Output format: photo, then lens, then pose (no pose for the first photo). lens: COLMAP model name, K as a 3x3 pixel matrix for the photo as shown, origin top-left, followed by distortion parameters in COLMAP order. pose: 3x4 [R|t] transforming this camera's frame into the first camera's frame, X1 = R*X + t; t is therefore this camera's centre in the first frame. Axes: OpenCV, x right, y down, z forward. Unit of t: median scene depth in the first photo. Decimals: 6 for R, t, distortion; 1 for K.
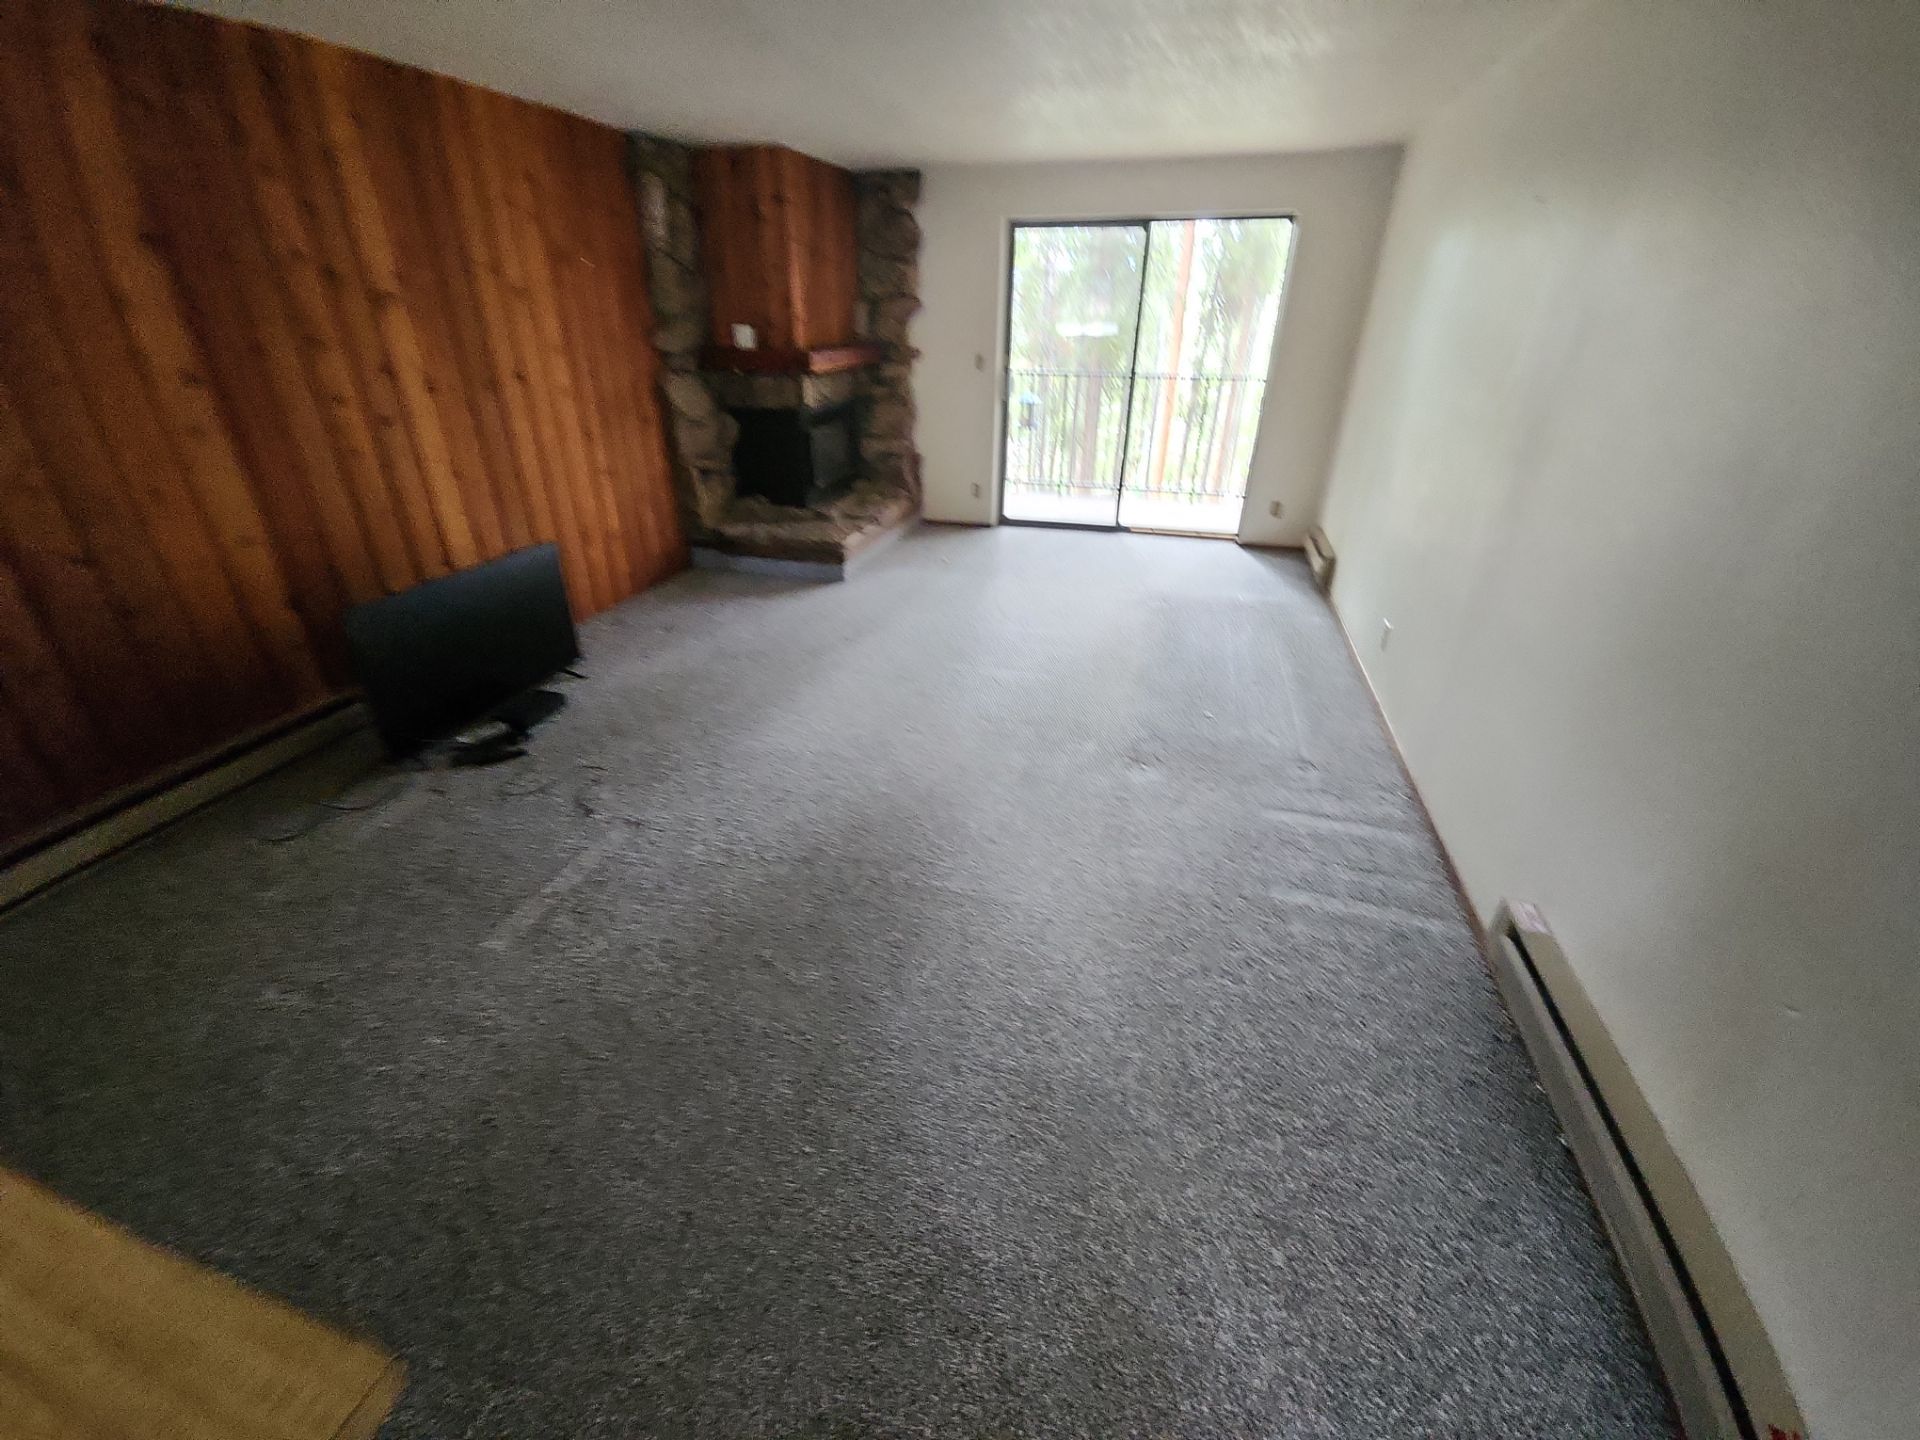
lens RADIAL K [[771.8, 0, 956.1], [0, 771.8, 733.1], [0, 0, 1]] dist [-0.003677, -0.006231]
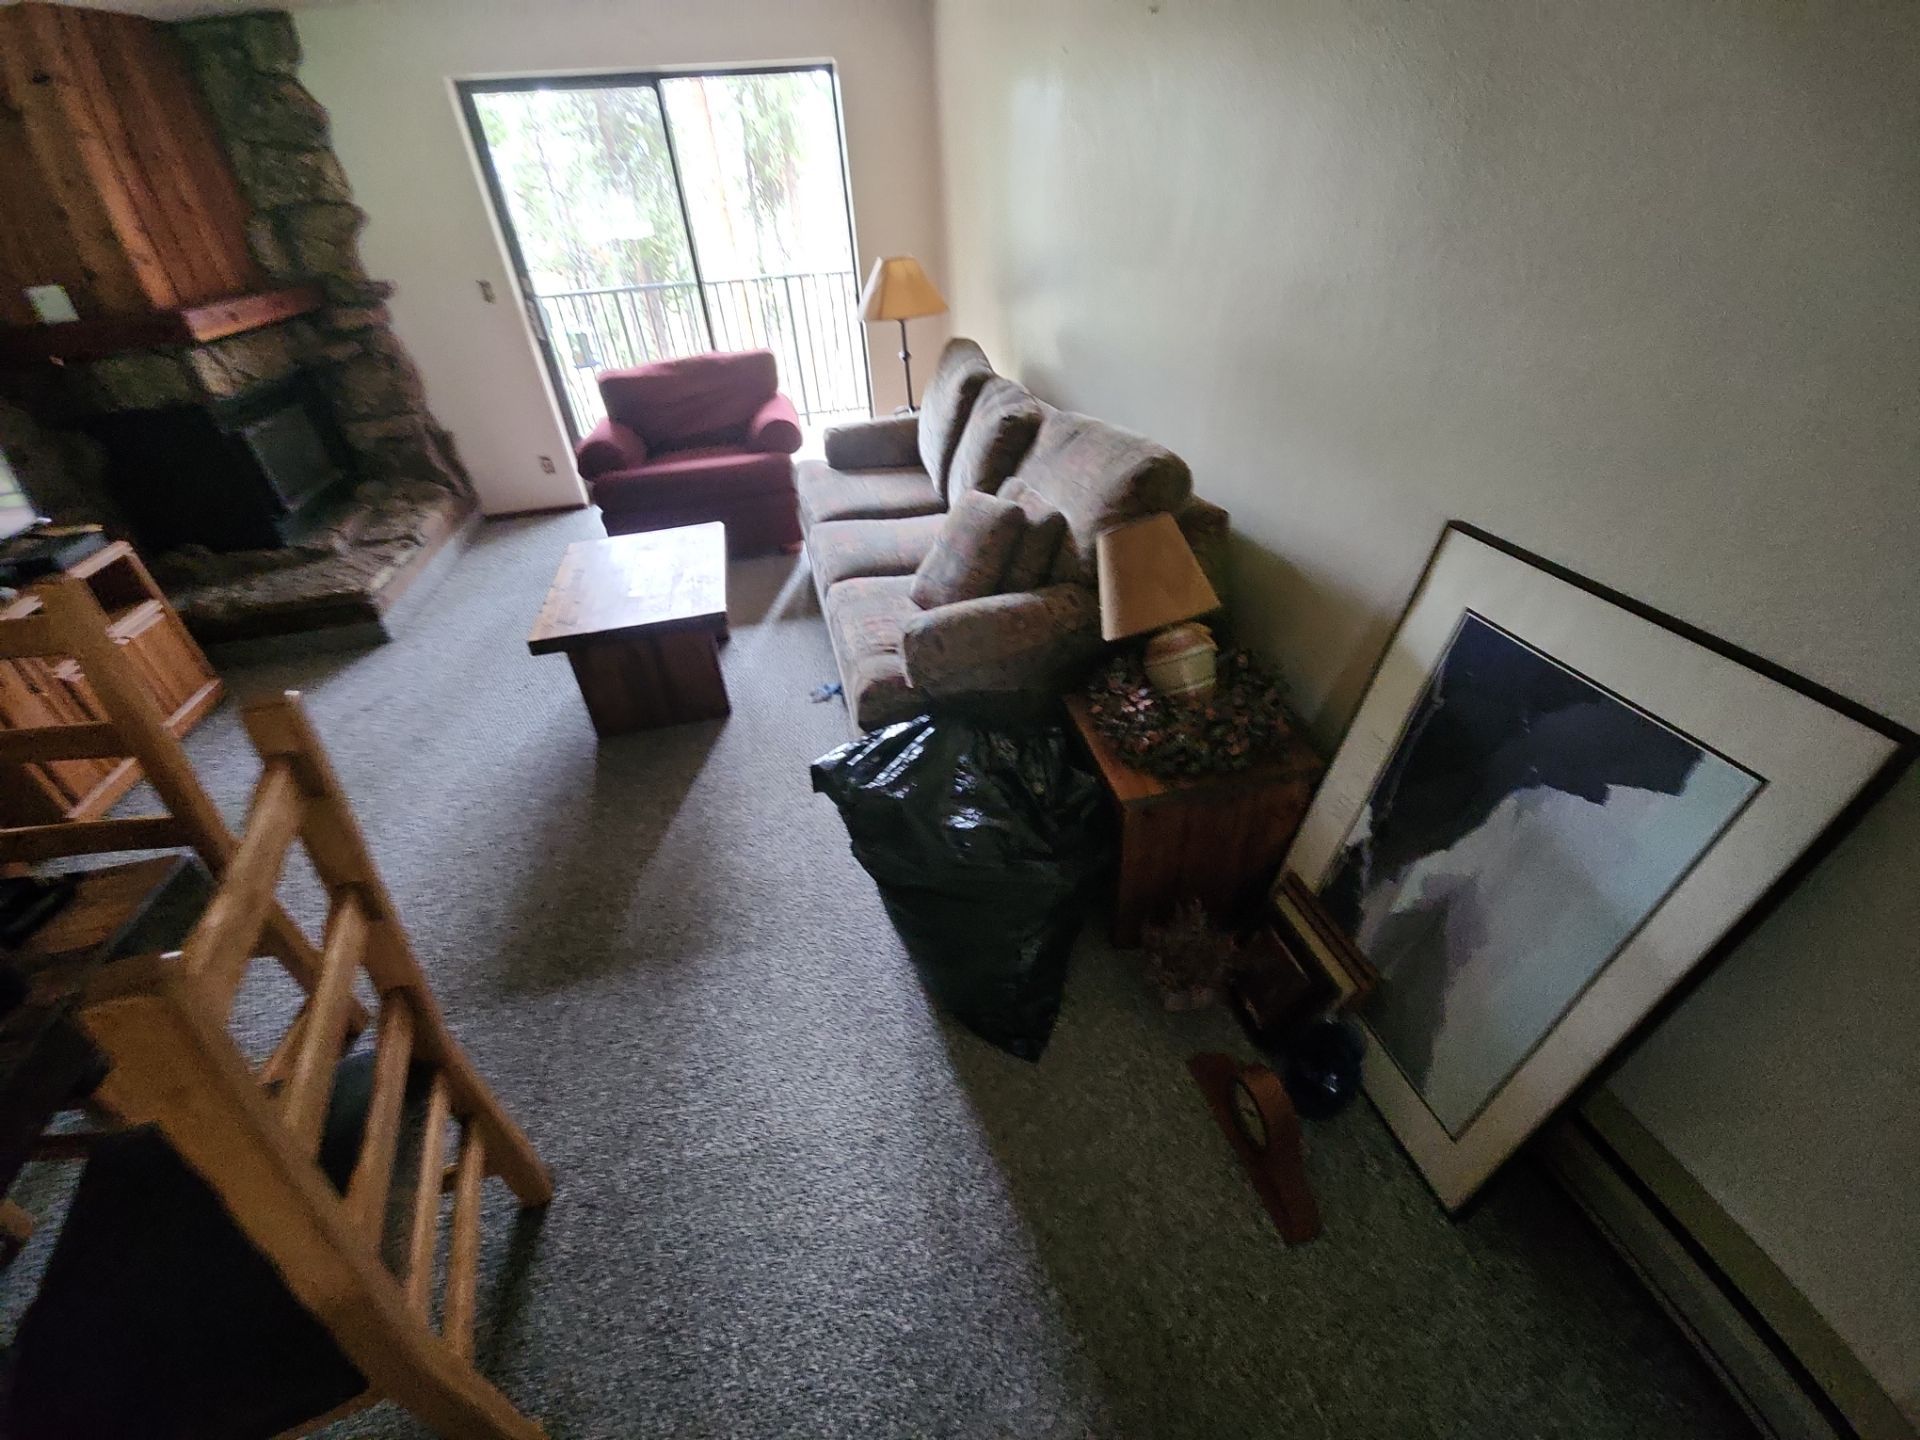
lens RADIAL K [[771.8, 0, 975.1], [0, 771.8, 733.0], [0, 0, 1]] dist [-0.003677, -0.006231]
pose [[0.864701, -0.330499, 0.378236, 0.019081], [0.290174, 0.943349, 0.160909, -0.074552], [-0.409989, -0.029384, 0.911617, 0.148289]]
